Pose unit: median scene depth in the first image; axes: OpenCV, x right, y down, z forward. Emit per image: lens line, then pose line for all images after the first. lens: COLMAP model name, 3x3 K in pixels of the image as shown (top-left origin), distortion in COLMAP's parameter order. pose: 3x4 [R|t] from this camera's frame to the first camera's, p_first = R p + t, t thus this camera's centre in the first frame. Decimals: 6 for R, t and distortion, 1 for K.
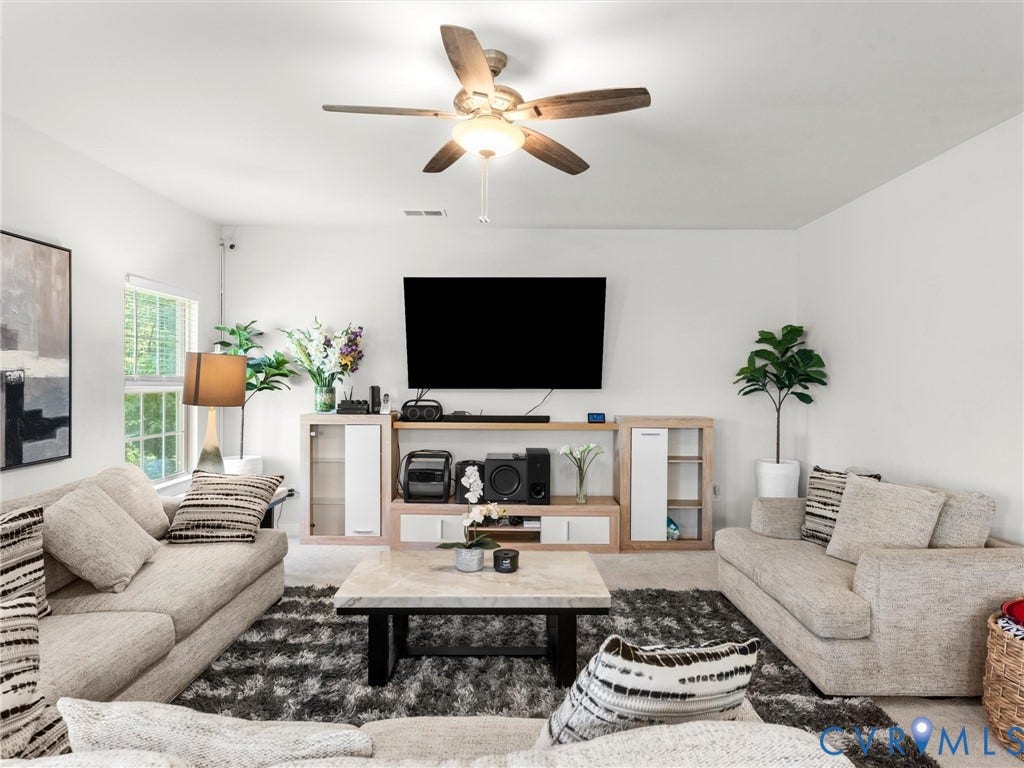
lens RADIAL K [[585.1, 0, 512.0], [0, 585.1, 384.0], [0, 0, 1]] dist [-0.000665, -0.000662]
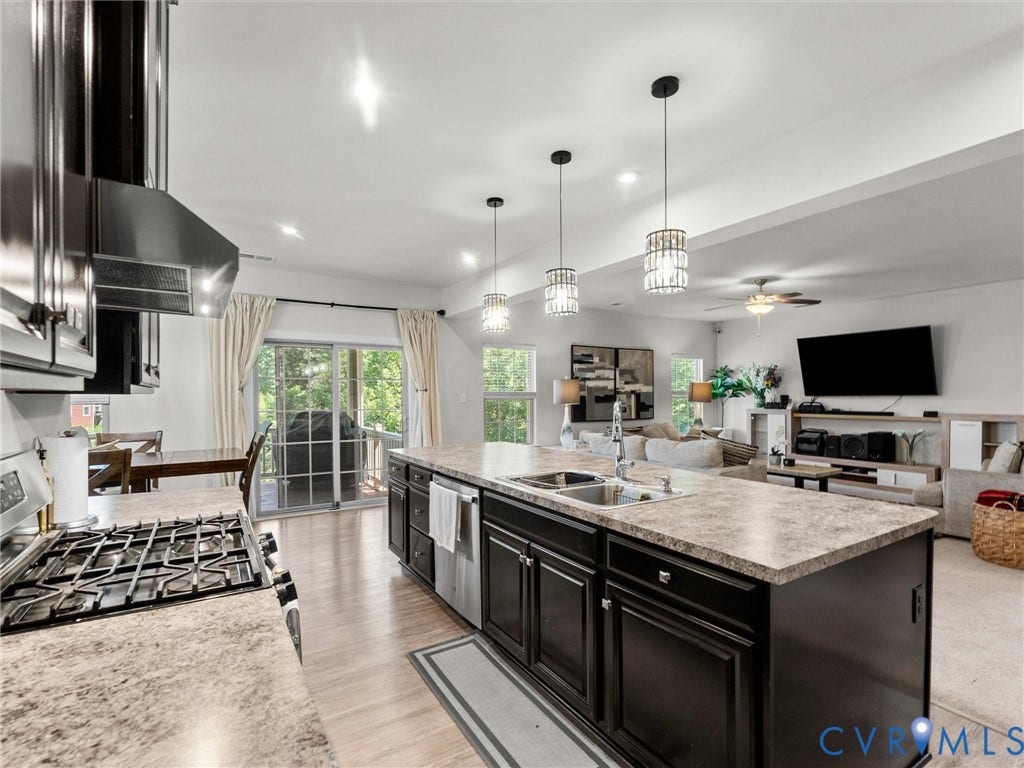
lens RADIAL K [[467.5, 0, 506.2], [0, 467.5, 397.1], [0, 0, 1]] dist [0.000000, -0.000025]
pose [[0.533473, -0.004306, -0.845806, 0.610780], [0.001023, 0.999990, -0.004446, 0.017468], [0.845817, 0.001507, 0.533472, -0.644875]]
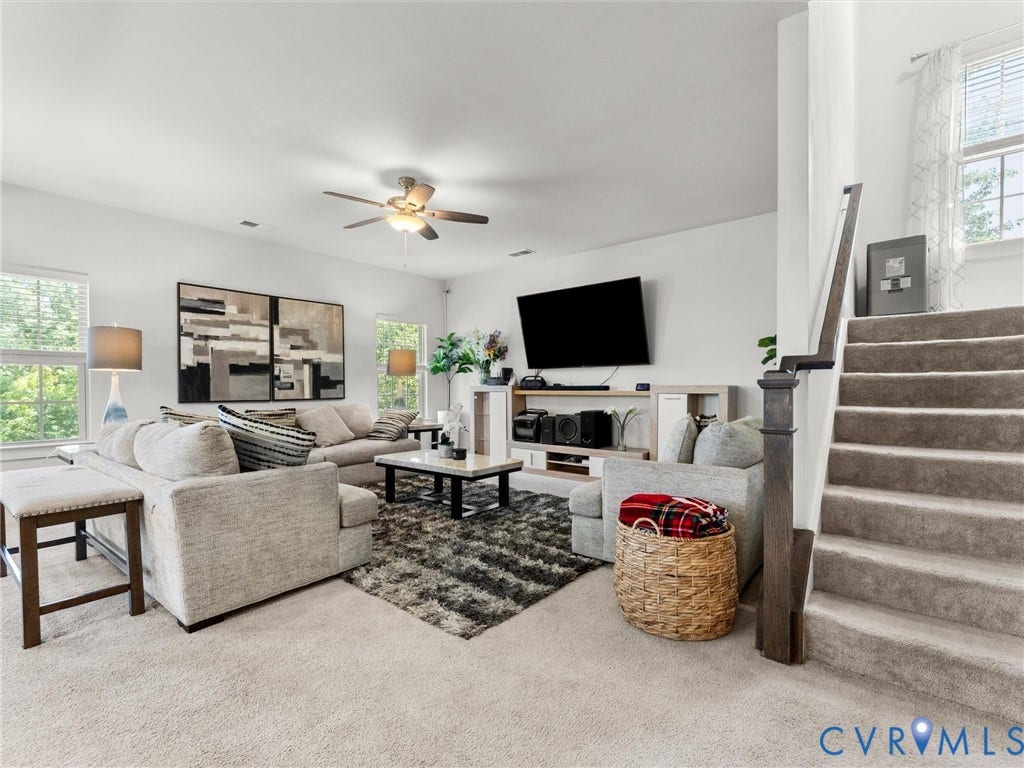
lens RADIAL K [[474.3, 0, 484.9], [0, 474.3, 393.7], [0, 0, 1]] dist [0.000165, 0.000375]
pose [[0.759346, 0.003216, -0.650679, 0.570081], [0.002931, 0.999961, 0.008363, 0.064582], [0.650680, -0.008258, 0.759307, -0.015370]]
